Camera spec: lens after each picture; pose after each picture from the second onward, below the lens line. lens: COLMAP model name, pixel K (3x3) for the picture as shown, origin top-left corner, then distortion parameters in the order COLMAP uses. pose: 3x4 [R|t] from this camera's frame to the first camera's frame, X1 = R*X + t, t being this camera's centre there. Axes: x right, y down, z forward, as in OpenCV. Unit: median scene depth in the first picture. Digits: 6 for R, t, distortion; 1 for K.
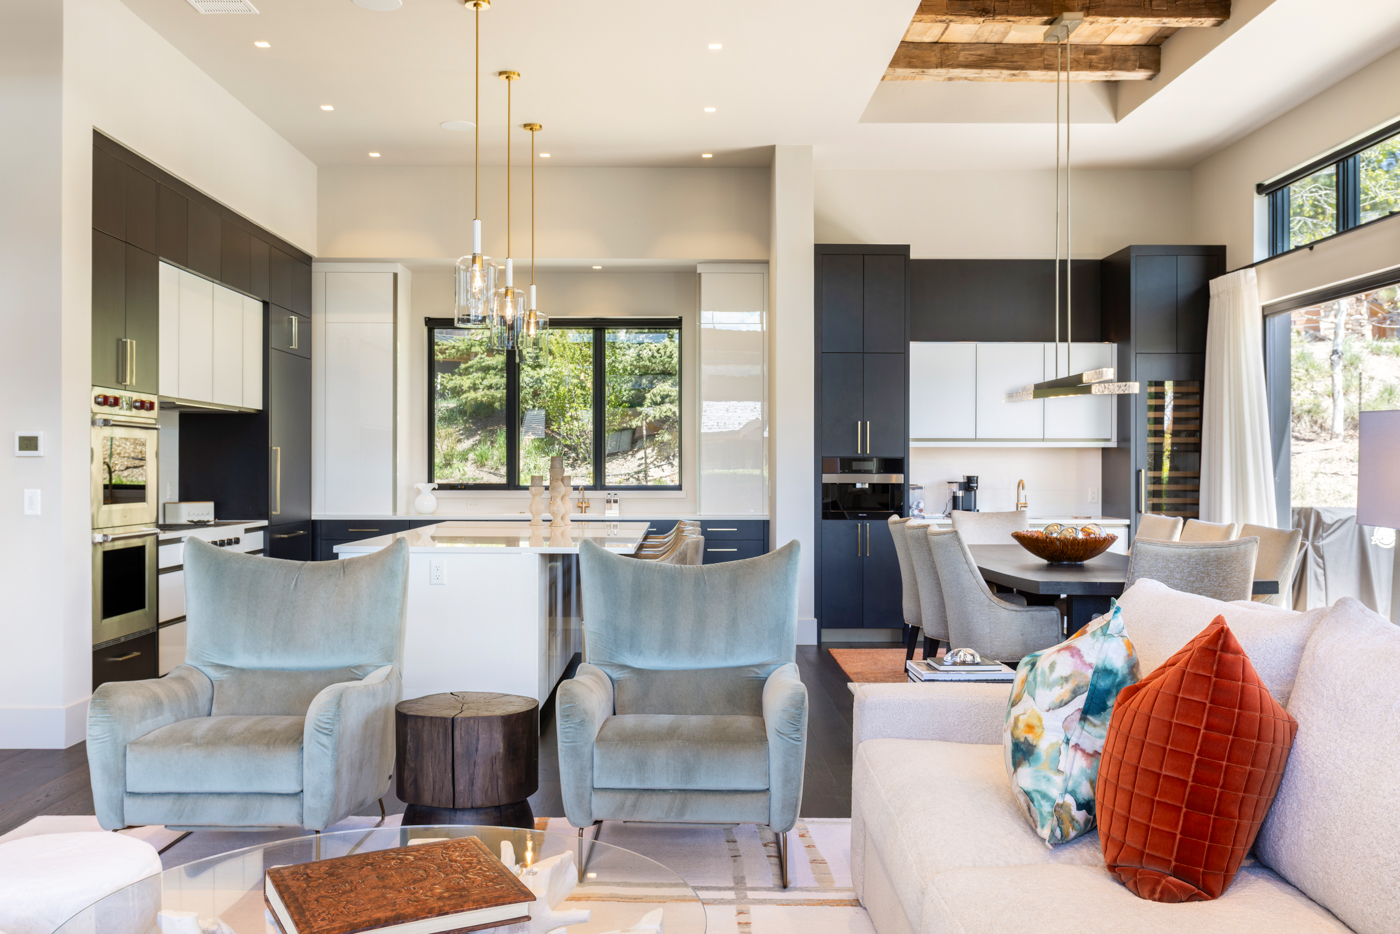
lens RADIAL K [[1238.4, 0, 700.0], [0, 1238.4, 467.0], [0, 0, 1]] dist [0.004649, 0.010867]
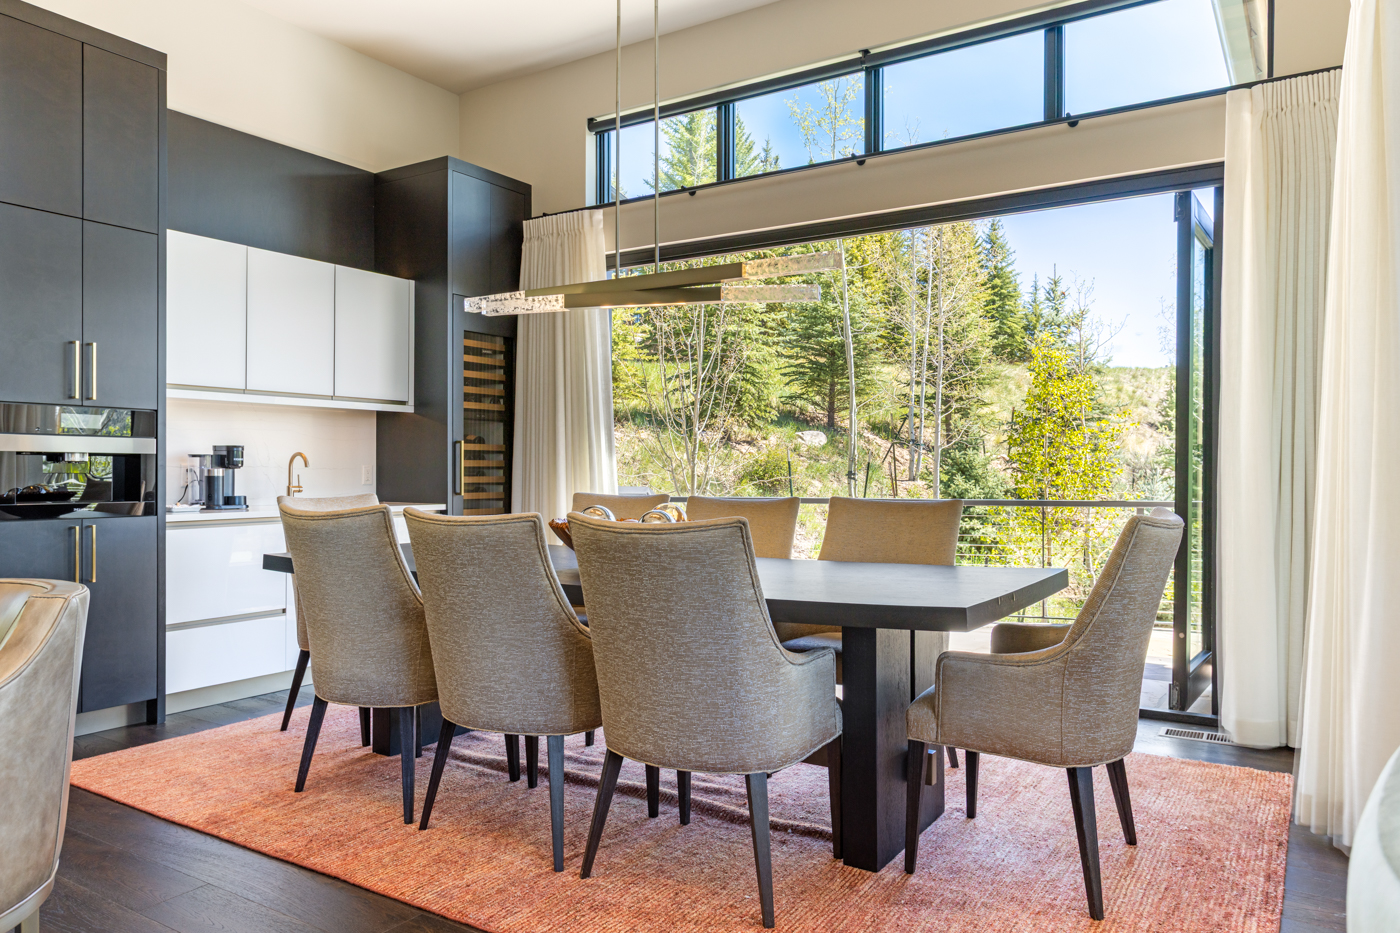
lens RADIAL K [[981.8, 0, 700.0], [0, 981.8, 466.5], [0, 0, 1]] dist [-0.005097, -0.000571]
pose [[0.546878, 0.001285, 0.837212, -0.086690], [0.000407, 0.999998, -0.001801, 0.019933], [-0.837212, 0.001326, 0.546876, 0.525370]]
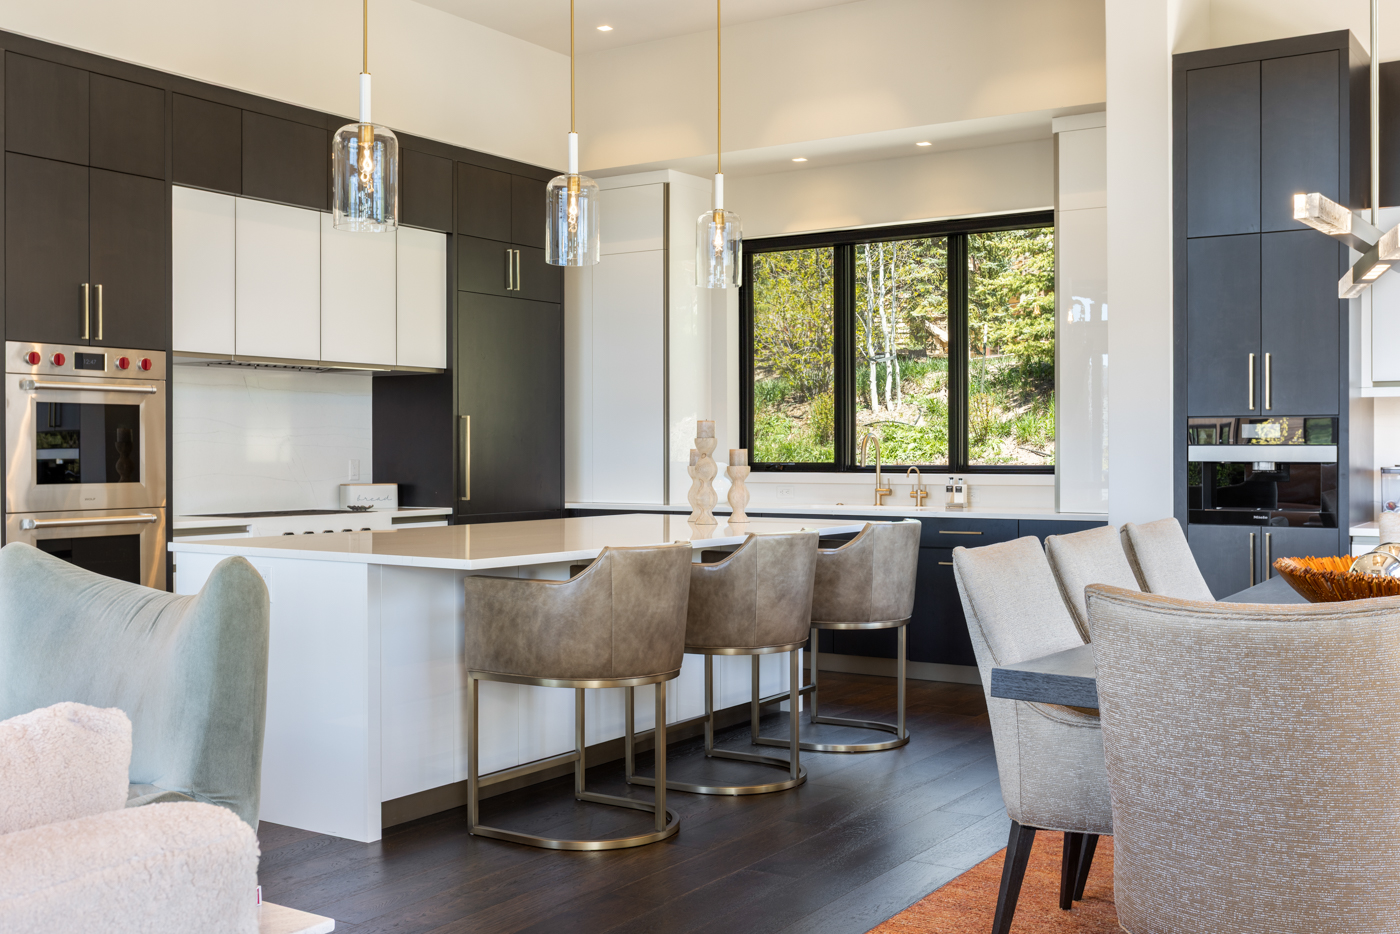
lens RADIAL K [[1464.3, 0, 700.0], [0, 1464.3, 467.0], [0, 0, 1]] dist [-0.014201, -0.016447]
pose [[0.826600, 0.003313, -0.562780, 0.294547], [0.003327, 0.999936, 0.010773, 0.007203], [0.562780, -0.010777, 0.826537, 0.299377]]
